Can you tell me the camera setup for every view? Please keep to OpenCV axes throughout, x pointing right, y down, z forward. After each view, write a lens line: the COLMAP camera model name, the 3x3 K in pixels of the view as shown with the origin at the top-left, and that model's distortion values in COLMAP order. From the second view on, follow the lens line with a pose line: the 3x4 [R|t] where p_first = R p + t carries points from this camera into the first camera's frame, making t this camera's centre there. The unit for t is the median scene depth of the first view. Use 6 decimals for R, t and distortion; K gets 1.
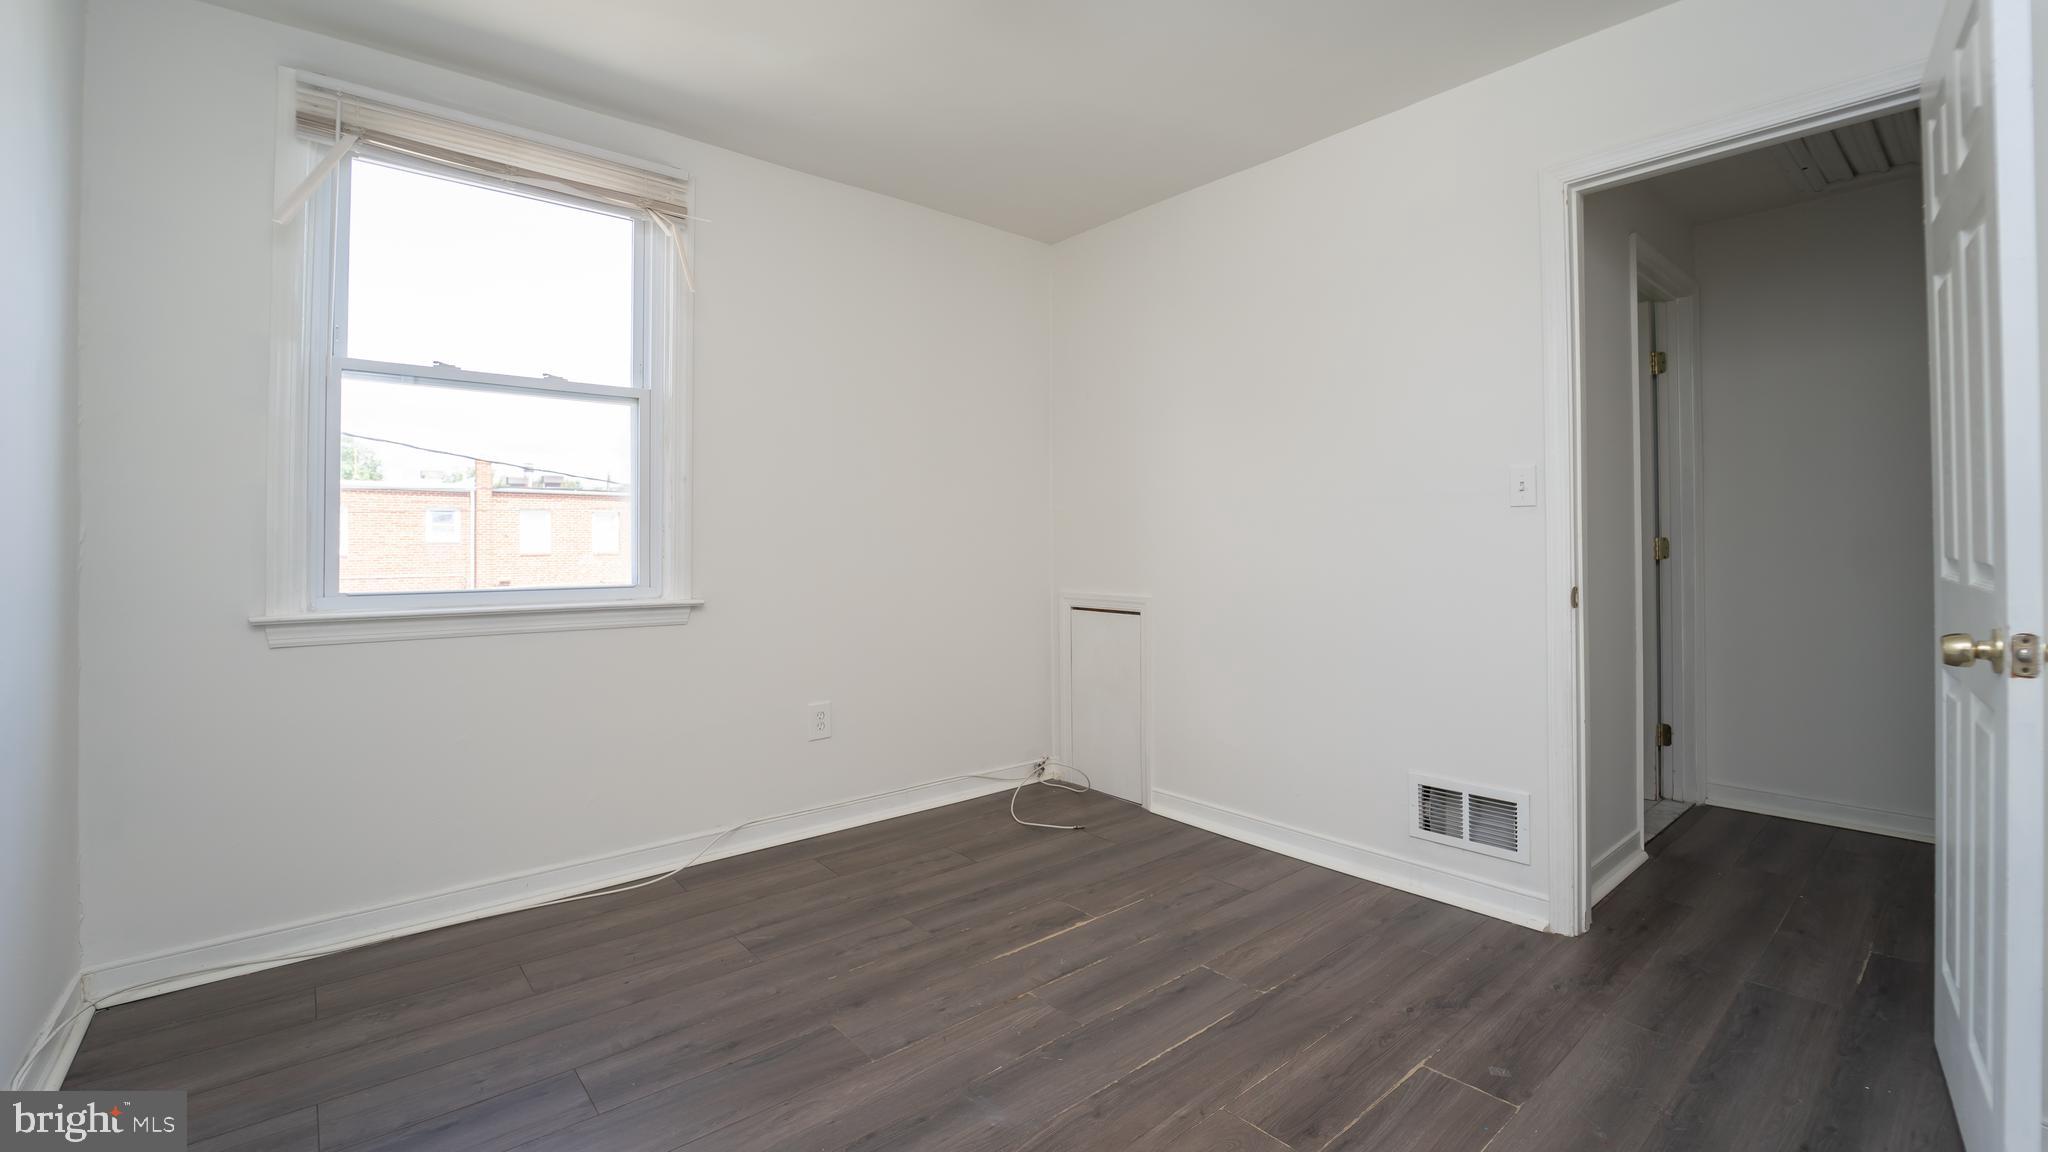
lens RADIAL K [[868.0, 0, 1032.0], [0, 868.0, 543.5], [0, 0, 1]] dist [-0.025236, -0.000593]
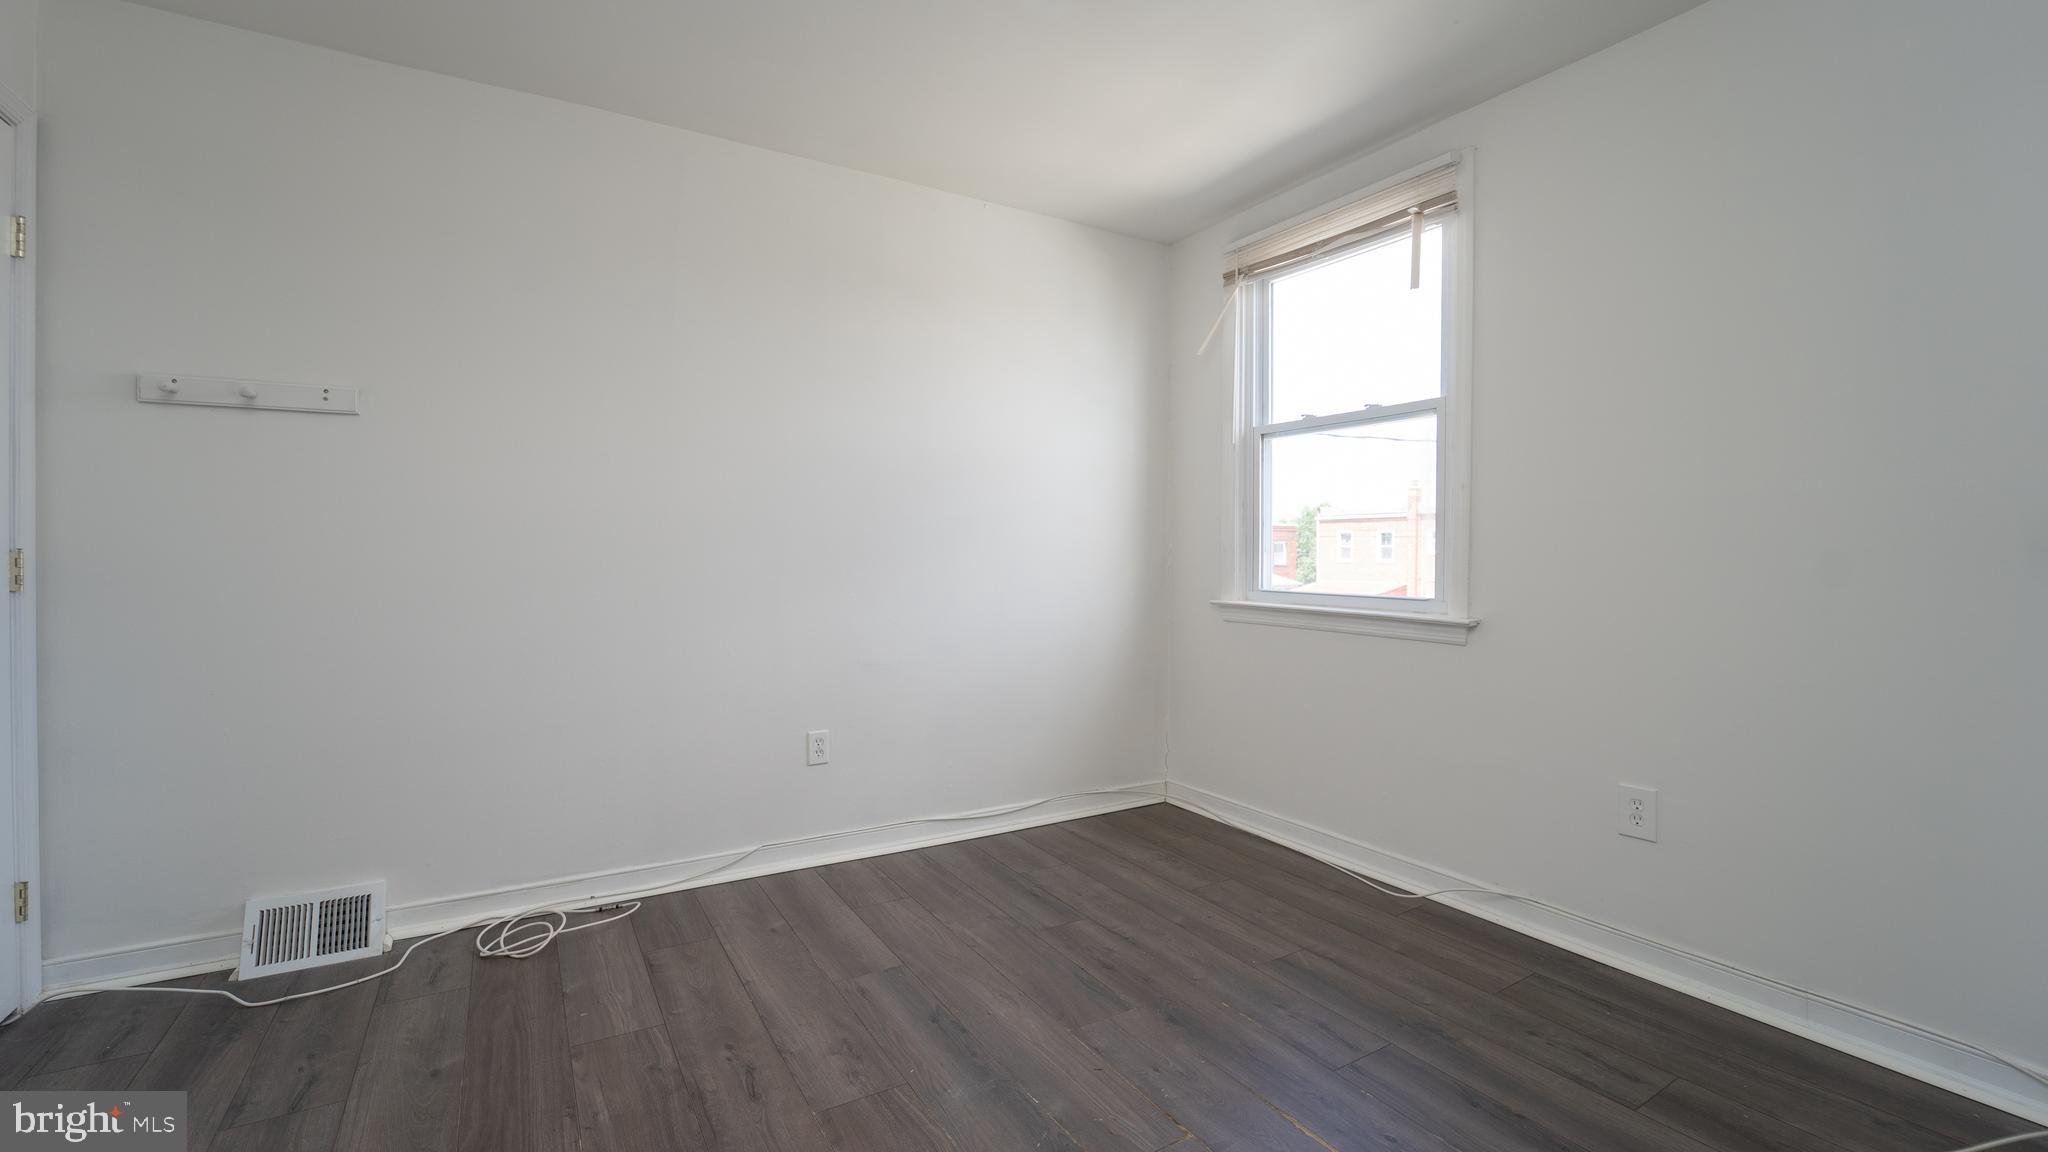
lens RADIAL K [[839.9, 0, 1069.0], [0, 839.9, 567.2], [0, 0, 1]] dist [-0.022257, -0.000405]
pose [[-0.121638, 0.019078, -0.992391, 0.643843], [-0.006834, 0.999775, 0.020057, -0.005289], [0.992551, 0.009222, -0.121480, 0.845424]]
